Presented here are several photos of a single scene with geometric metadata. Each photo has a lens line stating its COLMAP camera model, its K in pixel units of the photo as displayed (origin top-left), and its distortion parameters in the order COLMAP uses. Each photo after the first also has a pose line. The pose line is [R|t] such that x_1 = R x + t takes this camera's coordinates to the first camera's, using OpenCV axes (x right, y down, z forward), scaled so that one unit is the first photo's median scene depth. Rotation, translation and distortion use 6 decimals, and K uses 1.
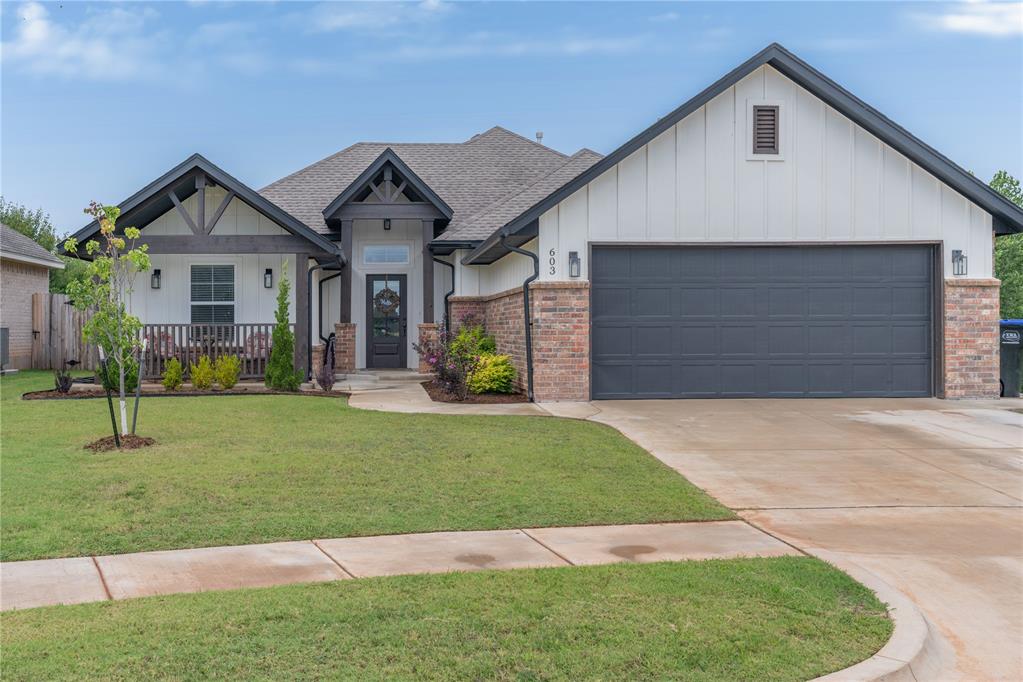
lens RADIAL K [[1042.4, 0, 504.7], [0, 1042.4, 337.1], [0, 0, 1]] dist [0.025667, 0.000000]
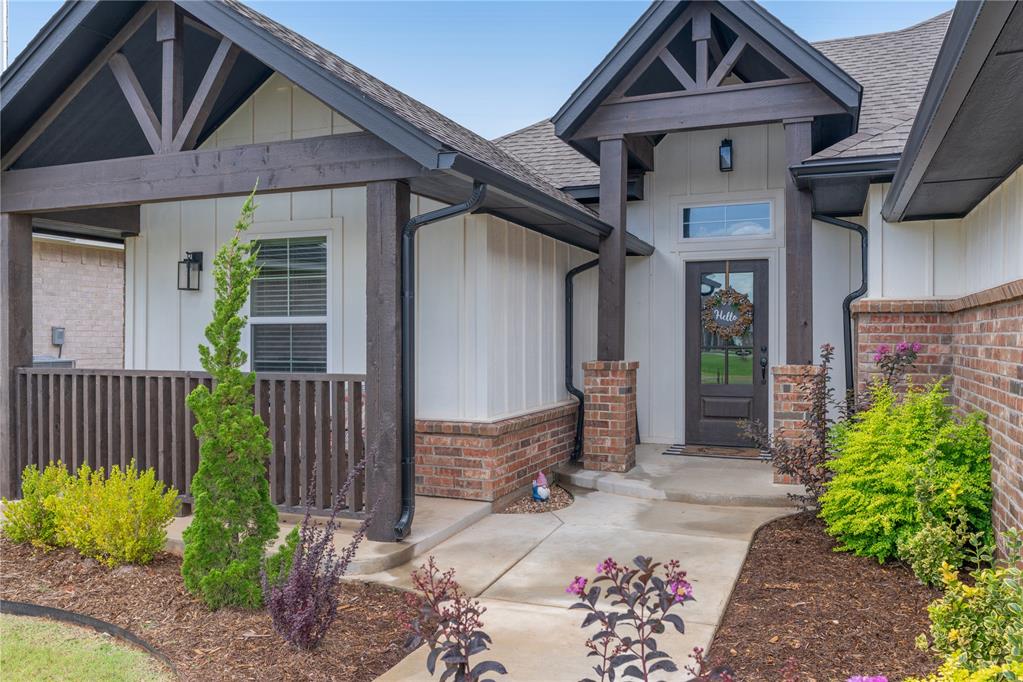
lens RADIAL K [[822.1, 0, 505.3], [0, 822.1, 333.3], [0, 0, 1]] dist [-0.000446, 0.000990]
pose [[0.877679, 0.004443, -0.479228, -0.019793], [-0.010687, 0.999890, -0.010301, -0.024093], [0.479129, 0.014162, 0.877630, 0.732191]]
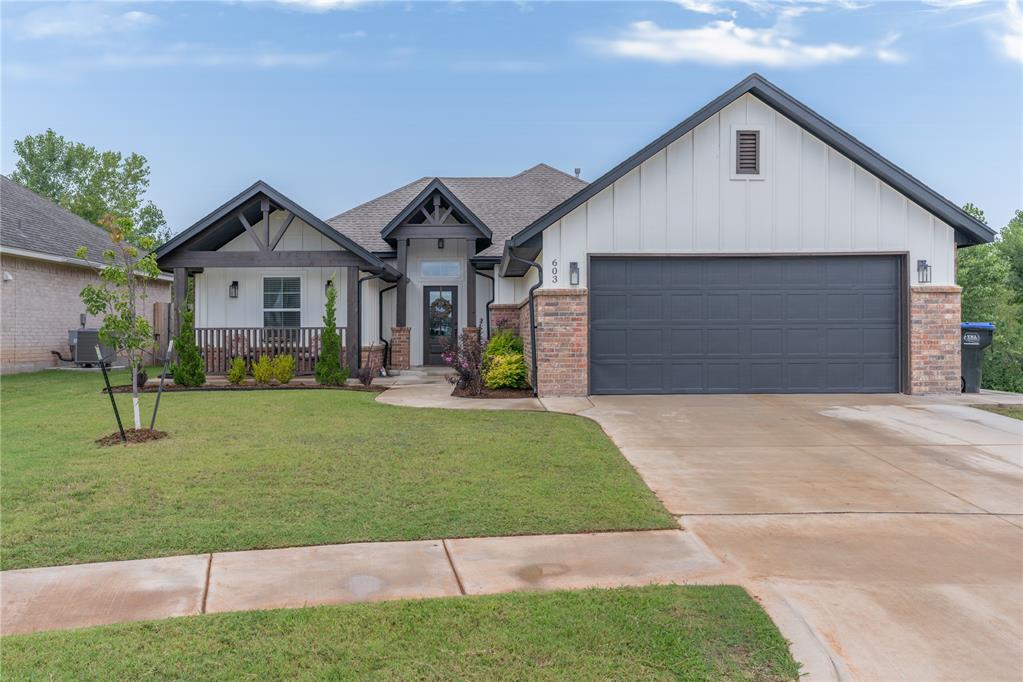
lens RADIAL K [[805.5, 0, 550.8], [0, 805.5, 338.8], [0, 0, 1]] dist [0.004079, 0.006570]
pose [[0.999294, -0.000436, -0.037566, 0.057133], [0.000441, 1.000000, 0.000134, -0.000131], [0.037566, -0.000150, 0.999294, 0.106597]]
